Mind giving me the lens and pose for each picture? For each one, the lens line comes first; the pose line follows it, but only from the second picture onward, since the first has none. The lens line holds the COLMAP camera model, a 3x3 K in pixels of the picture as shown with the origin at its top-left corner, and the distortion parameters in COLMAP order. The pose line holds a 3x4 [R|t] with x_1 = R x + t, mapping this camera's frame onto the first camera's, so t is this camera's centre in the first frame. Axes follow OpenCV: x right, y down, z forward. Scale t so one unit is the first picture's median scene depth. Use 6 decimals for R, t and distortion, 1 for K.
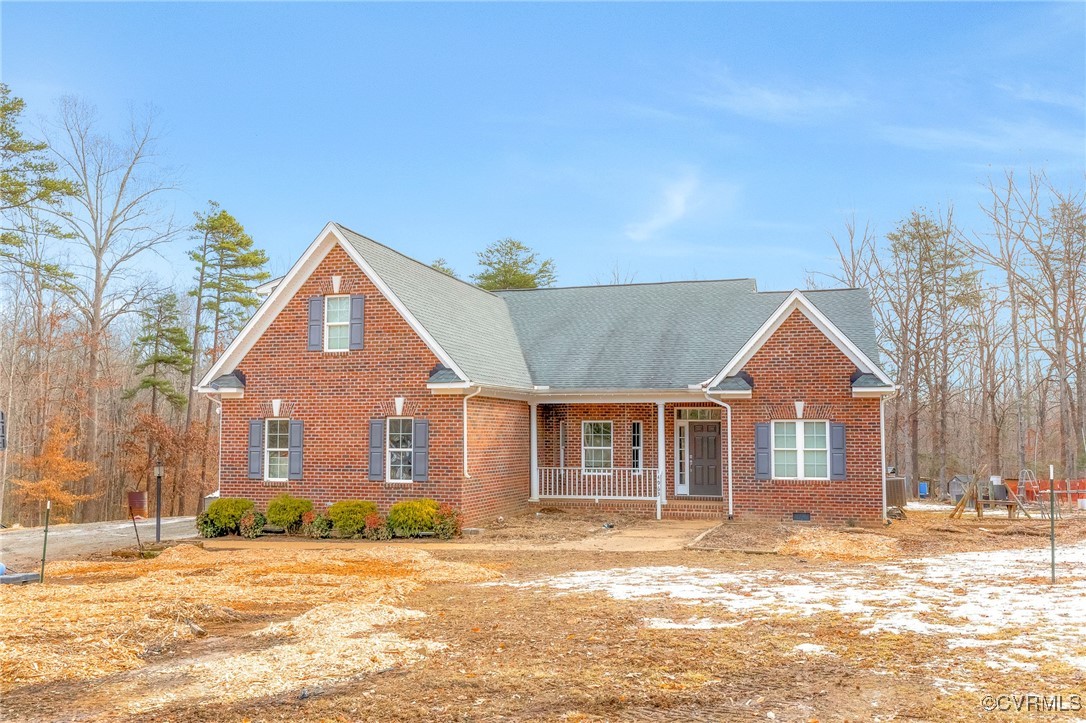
lens RADIAL K [[934.4, 0, 542.5], [0, 934.4, 361.4], [0, 0, 1]] dist [-0.026149, 0.001327]
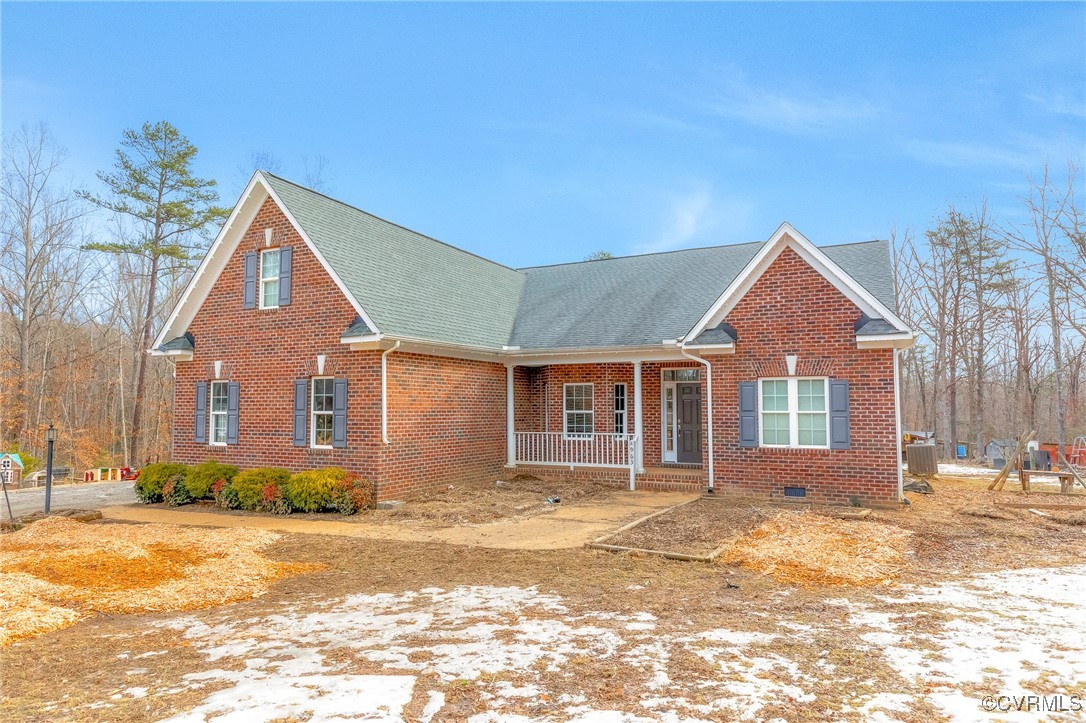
lens RADIAL K [[663.1, 0, 543.5], [0, 663.1, 365.1], [0, 0, 1]] dist [-0.006548, -0.000272]
pose [[0.984407, -0.014306, -0.175324, 0.157002], [0.016846, 0.999773, 0.013011, 0.039483], [0.175098, -0.015762, 0.984425, 0.363300]]
